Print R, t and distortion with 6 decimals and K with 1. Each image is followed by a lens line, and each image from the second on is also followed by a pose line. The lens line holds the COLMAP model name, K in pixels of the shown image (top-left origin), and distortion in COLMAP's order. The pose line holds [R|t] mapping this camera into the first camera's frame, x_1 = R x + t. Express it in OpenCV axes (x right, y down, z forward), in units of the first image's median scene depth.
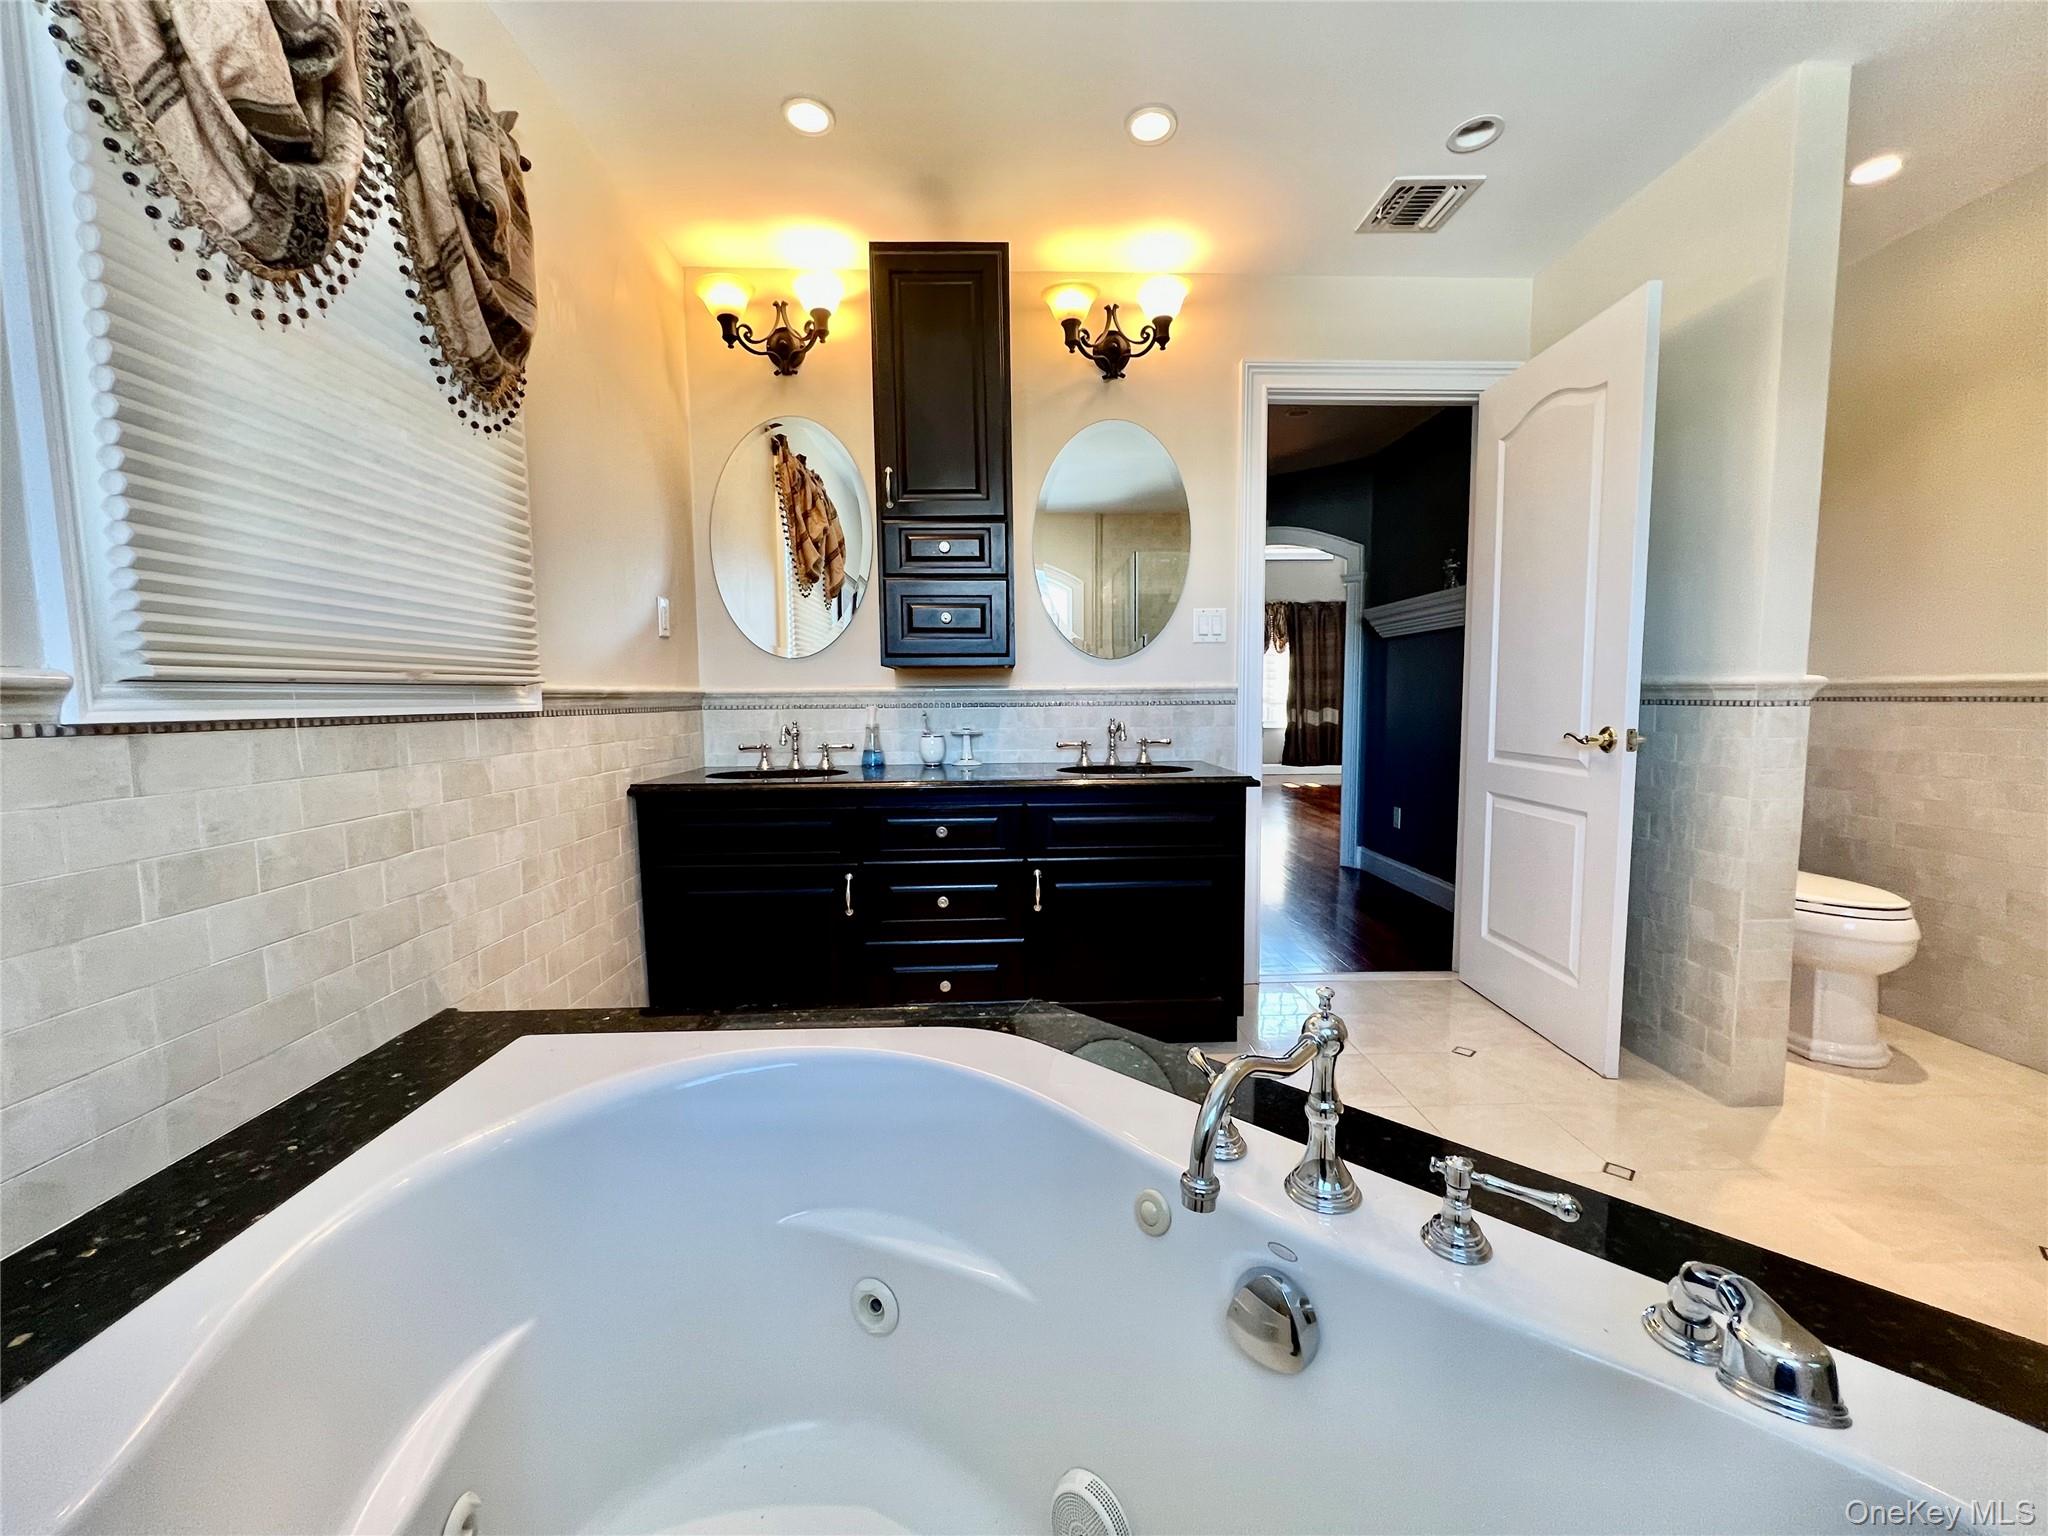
lens RADIAL K [[816.5, 0, 1029.6], [0, 816.5, 771.9], [0, 0, 1]] dist [-0.006605, -0.000043]
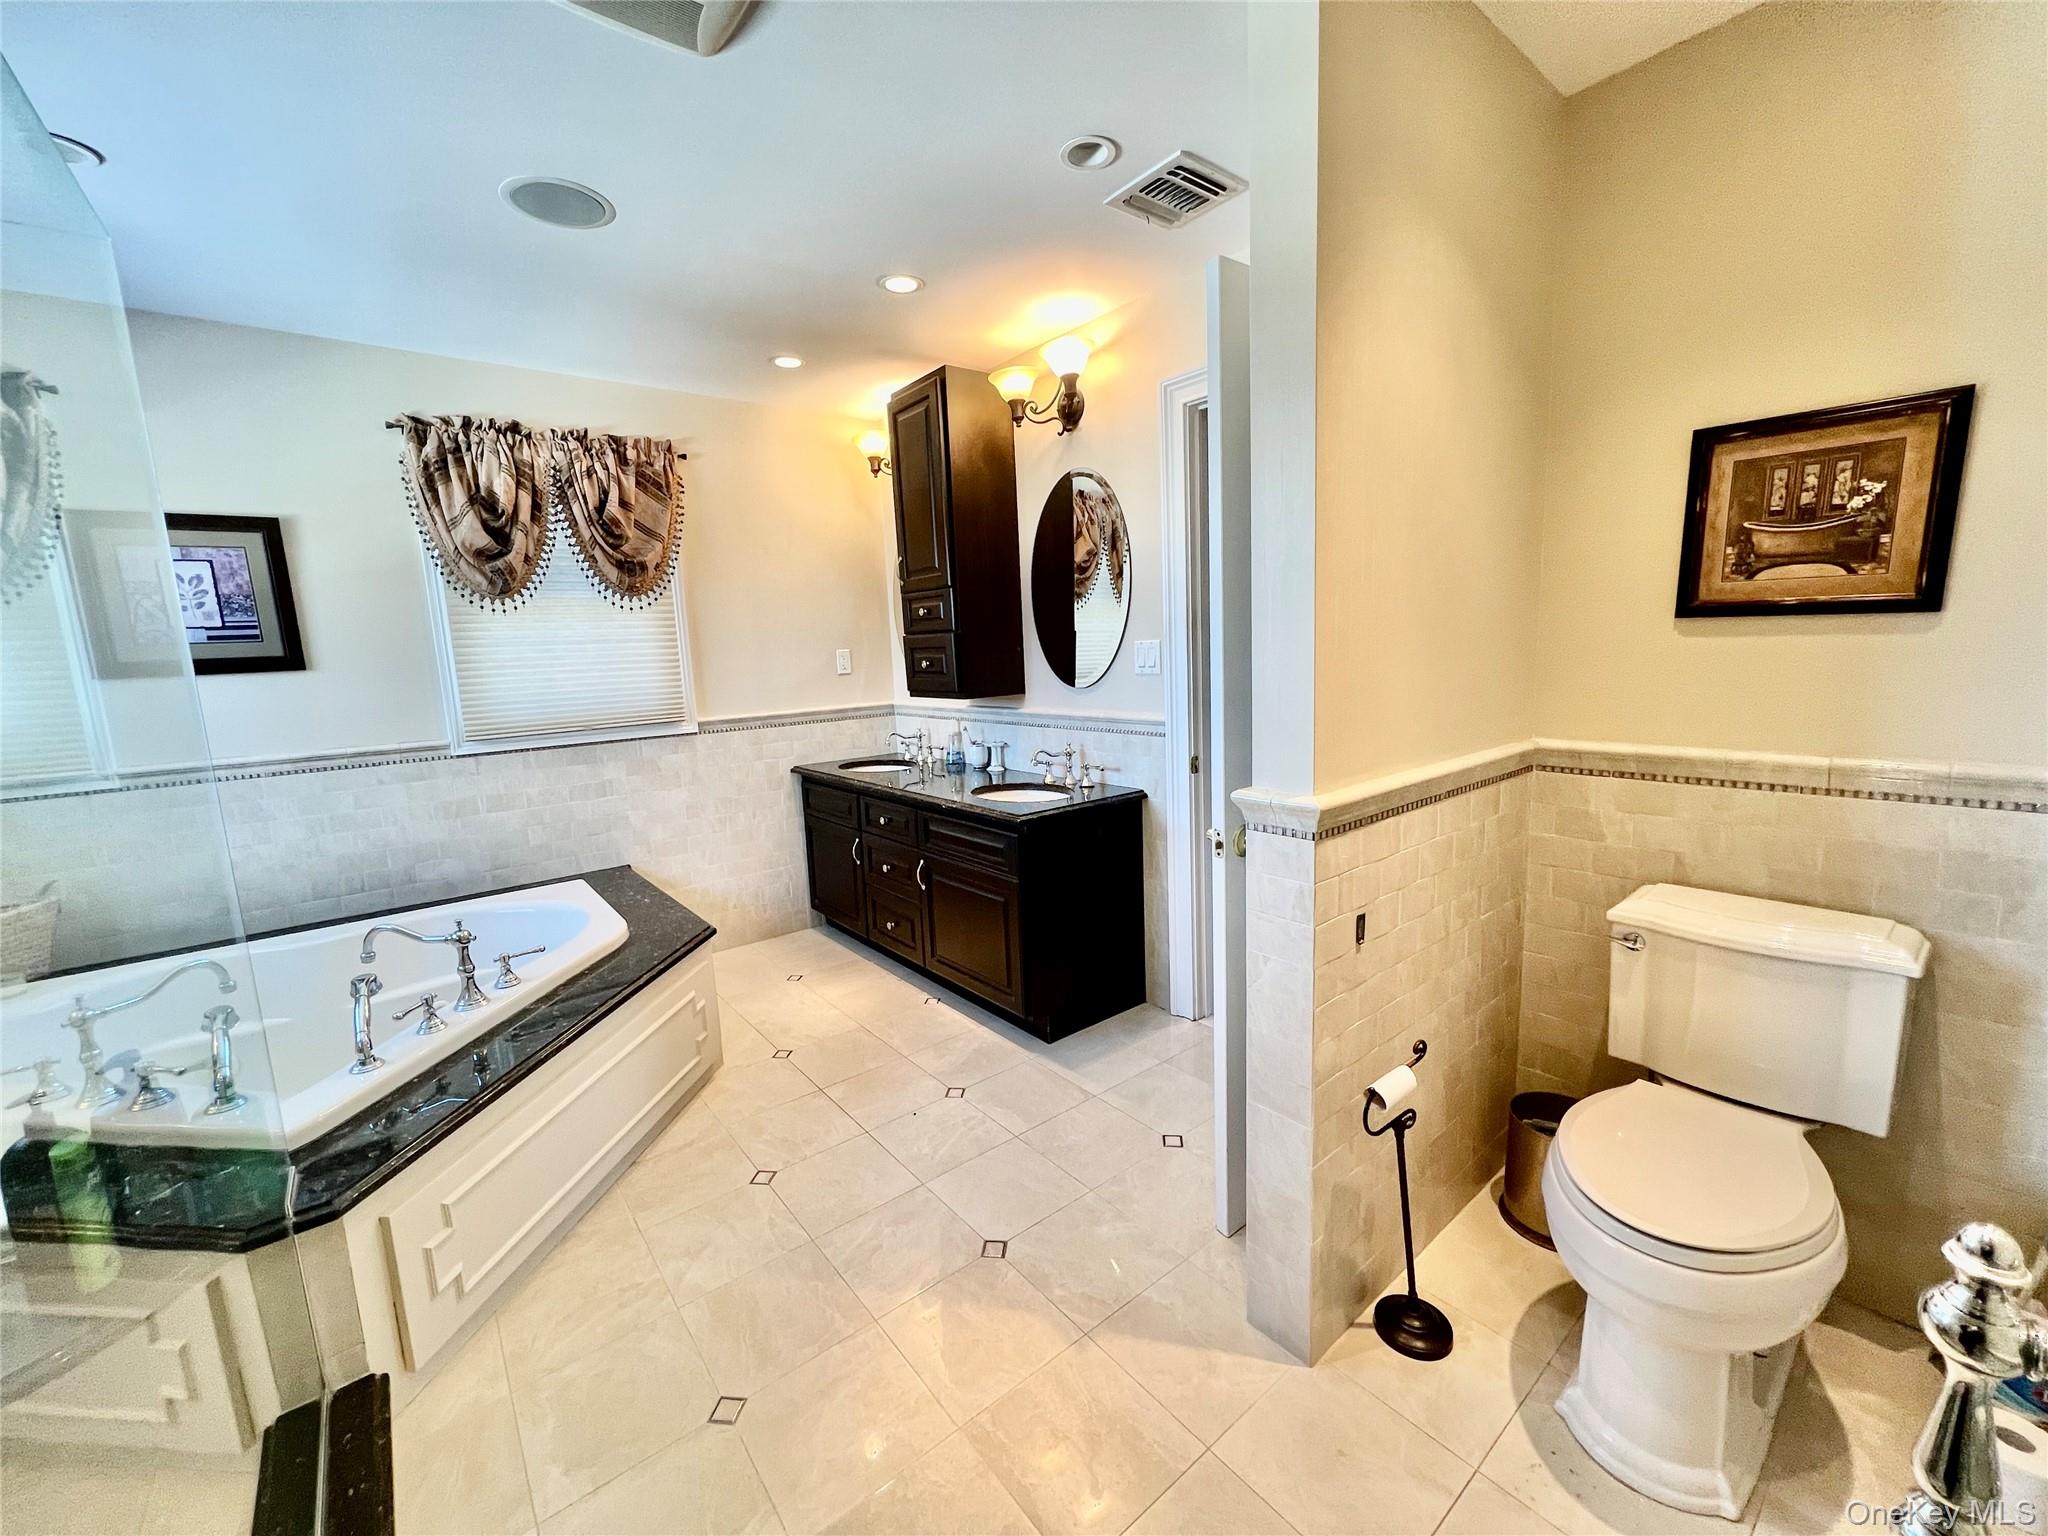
lens RADIAL K [[816.5, 0, 1023.9], [0, 816.5, 770.1], [0, 0, 1]] dist [-0.006605, -0.000043]
pose [[0.601967, 0.109149, -0.791026, 1.469753], [-0.037158, 0.993370, 0.108791, -0.226138], [0.797656, -0.036096, 0.602032, 0.414961]]
